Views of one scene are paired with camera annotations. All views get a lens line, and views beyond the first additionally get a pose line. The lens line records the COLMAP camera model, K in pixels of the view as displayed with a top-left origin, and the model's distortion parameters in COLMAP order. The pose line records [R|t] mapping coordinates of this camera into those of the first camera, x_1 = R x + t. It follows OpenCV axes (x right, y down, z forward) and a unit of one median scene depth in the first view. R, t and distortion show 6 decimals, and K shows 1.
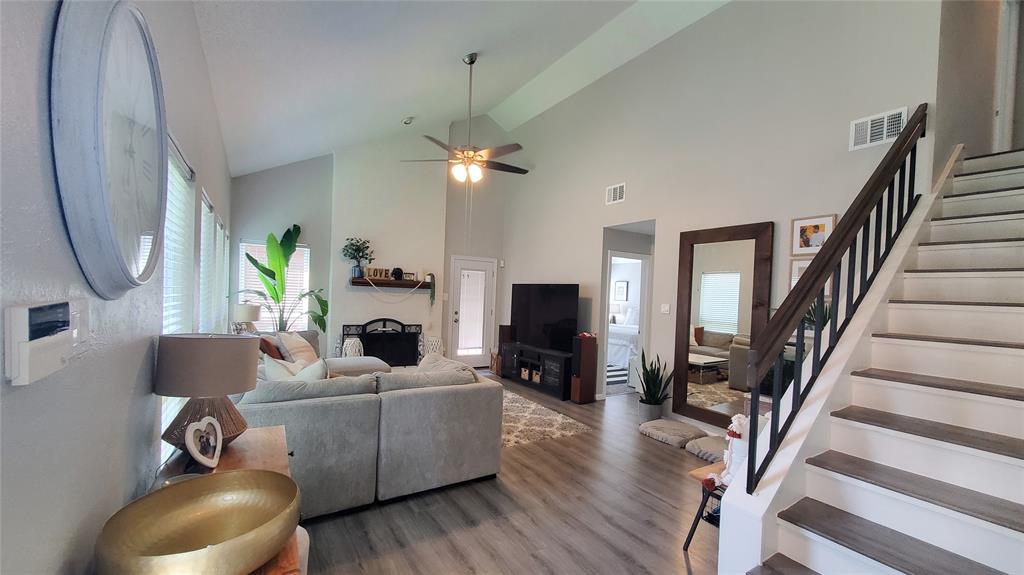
lens RADIAL K [[406.2, 0, 512.0], [0, 406.2, 287.5], [0, 0, 1]] dist [0.000710, 0.000047]
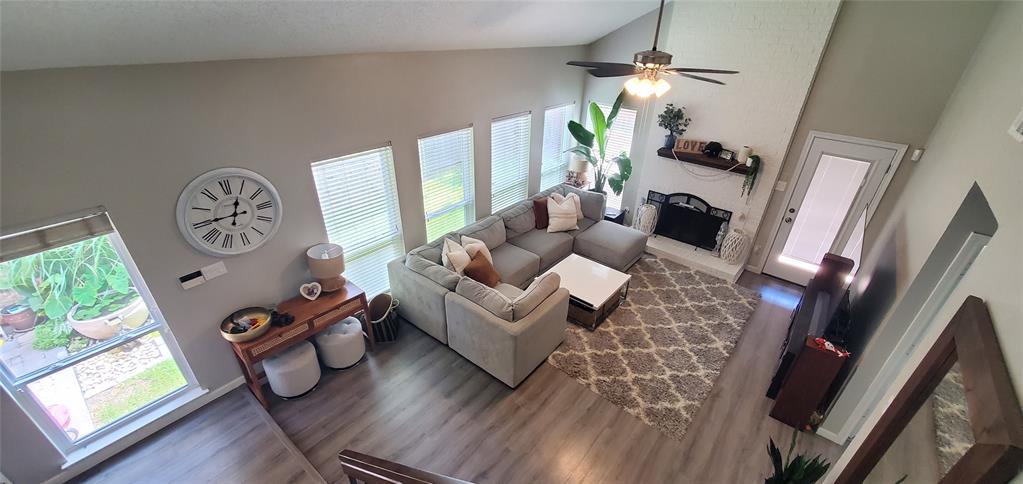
lens RADIAL K [[402.7, 0, 511.5], [0, 402.7, 242.0], [0, 0, 1]] dist [0.000304, 0.000009]
pose [[0.310259, 0.426617, -0.849551, 0.394940], [0.002477, 0.893285, 0.449483, -0.243881], [0.950649, -0.141561, 0.276093, 0.335125]]
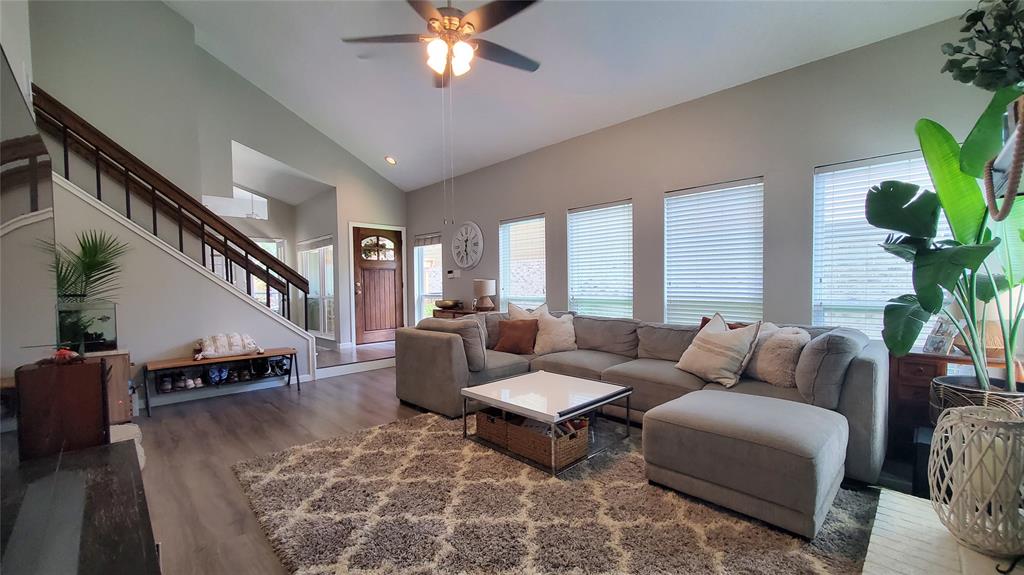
lens RADIAL K [[406.2, 0, 512.0], [0, 406.2, 287.5], [0, 0, 1]] dist [0.000710, 0.000047]
pose [[-0.975593, -0.034722, -0.216824, -0.041683], [-0.031998, 0.999359, -0.016063, 0.052886], [0.217243, -0.008733, -0.976079, 1.091245]]
